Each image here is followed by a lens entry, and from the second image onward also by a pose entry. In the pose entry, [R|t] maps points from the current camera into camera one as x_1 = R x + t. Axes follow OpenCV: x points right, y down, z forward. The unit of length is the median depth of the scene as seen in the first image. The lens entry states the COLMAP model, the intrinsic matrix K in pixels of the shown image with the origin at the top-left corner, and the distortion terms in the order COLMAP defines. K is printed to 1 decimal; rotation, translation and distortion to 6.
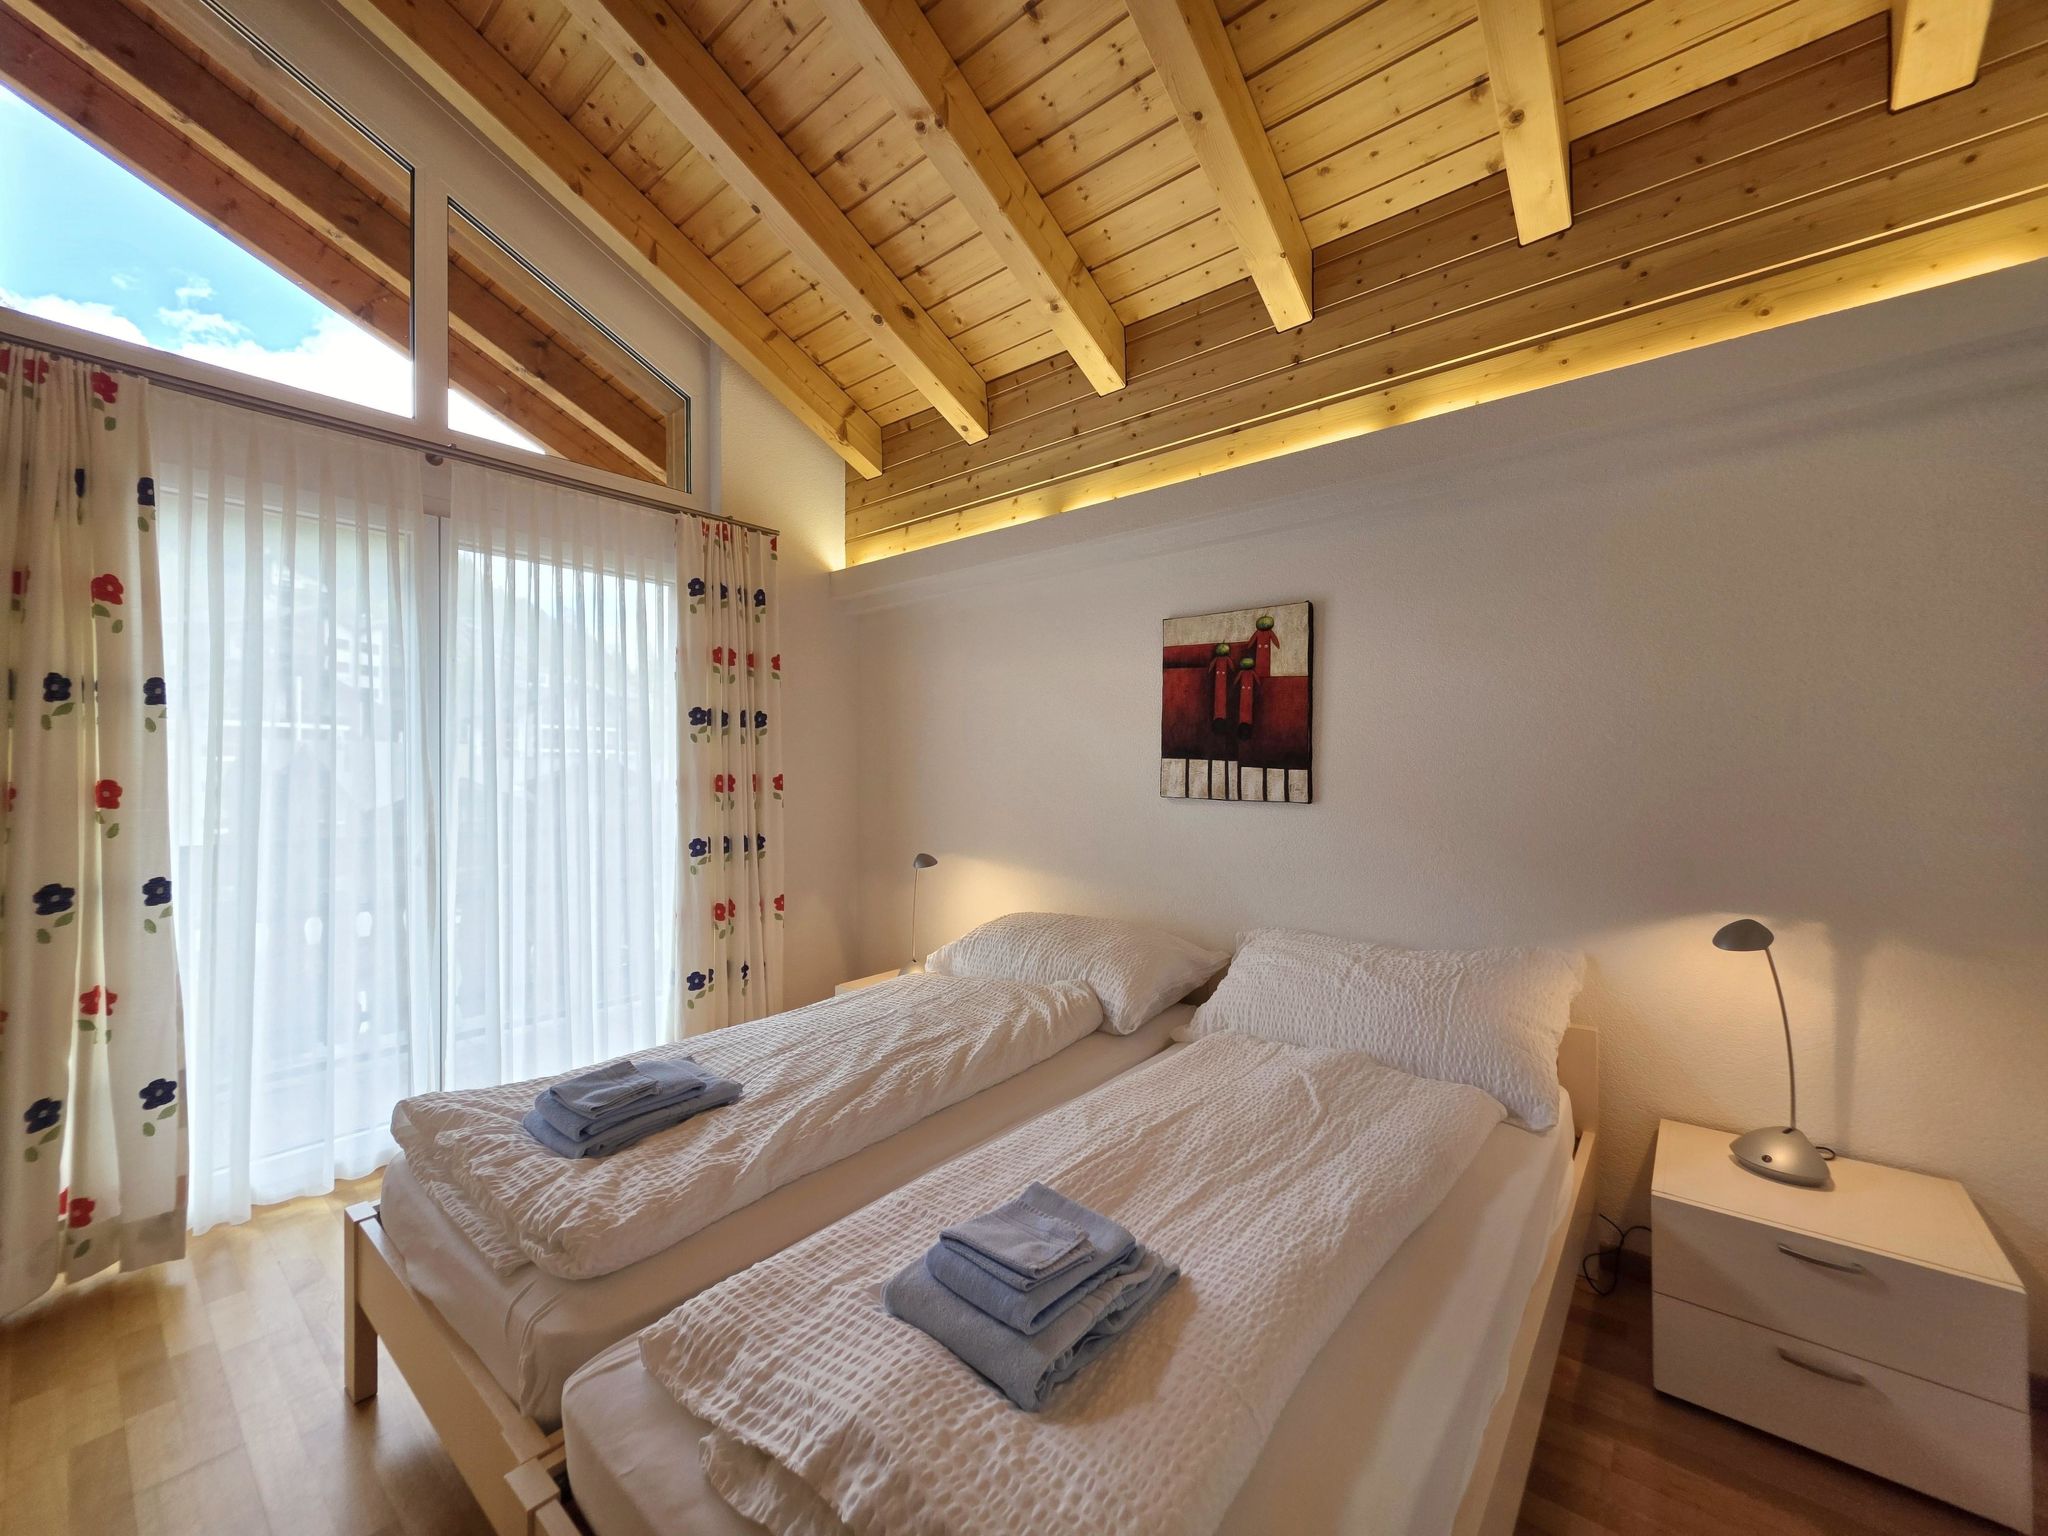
lens RADIAL K [[815.9, 0, 1022.7], [0, 815.9, 758.8], [0, 0, 1]] dist [0.002341, 0.000278]
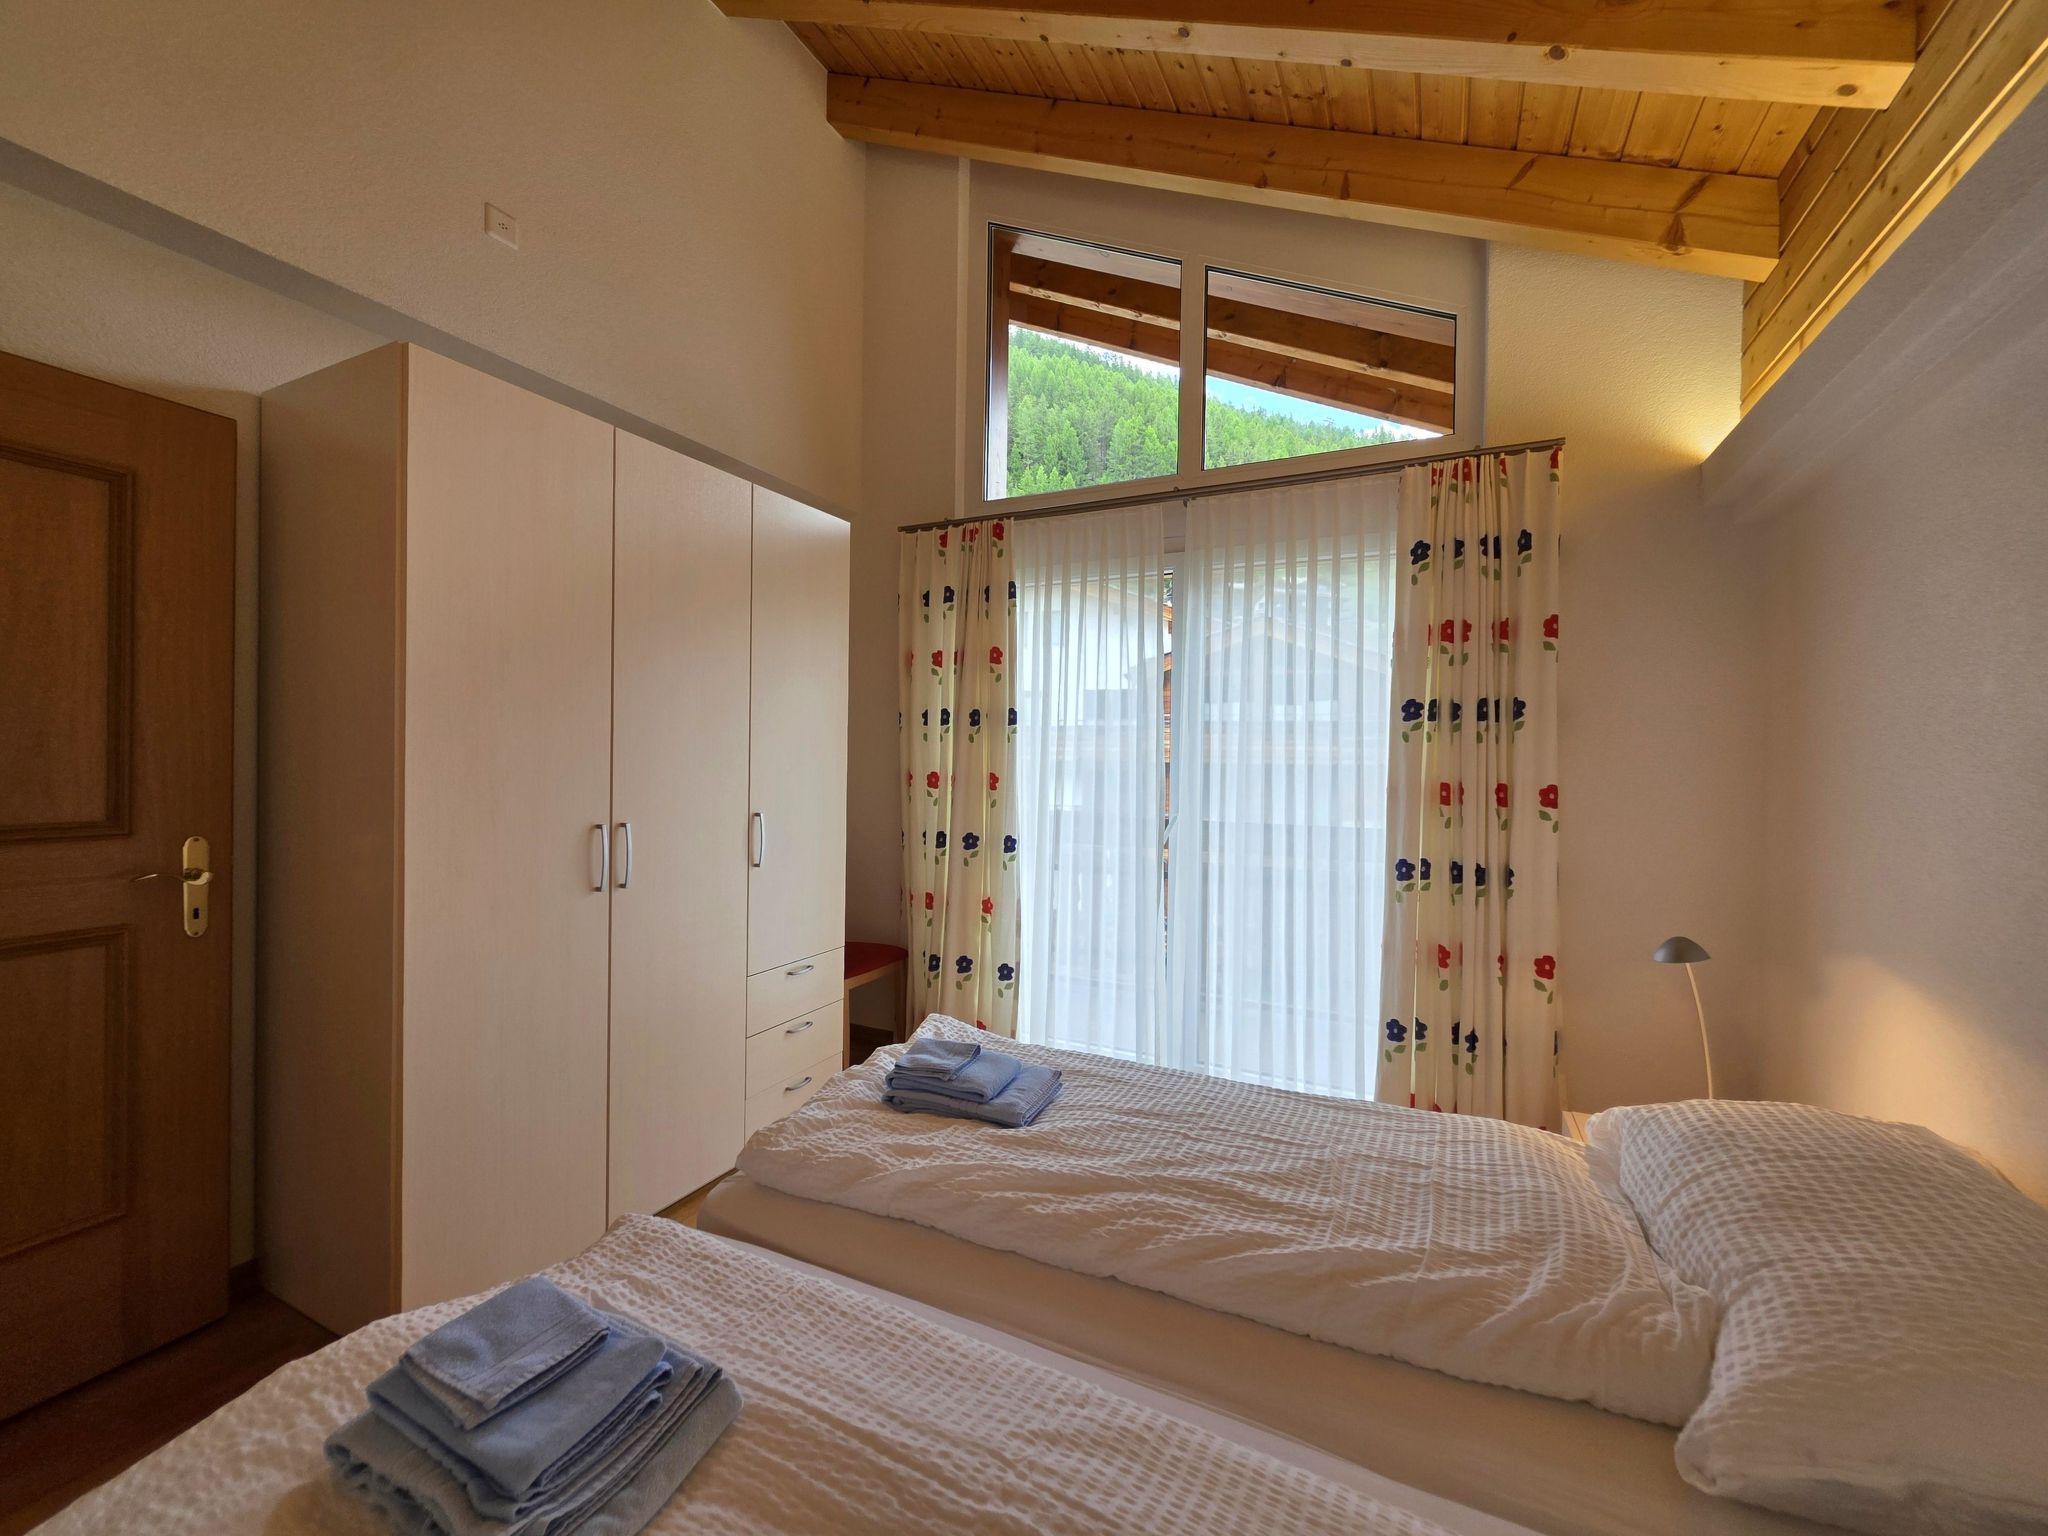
lens RADIAL K [[815.9, 0, 1022.7], [0, 815.9, 758.8], [0, 0, 1]] dist [0.002341, 0.000278]
pose [[0.237314, 0.006739, -0.971410, 0.400792], [-0.002322, 0.999977, 0.006370, -0.010094], [0.971430, 0.000744, 0.237325, 0.559449]]
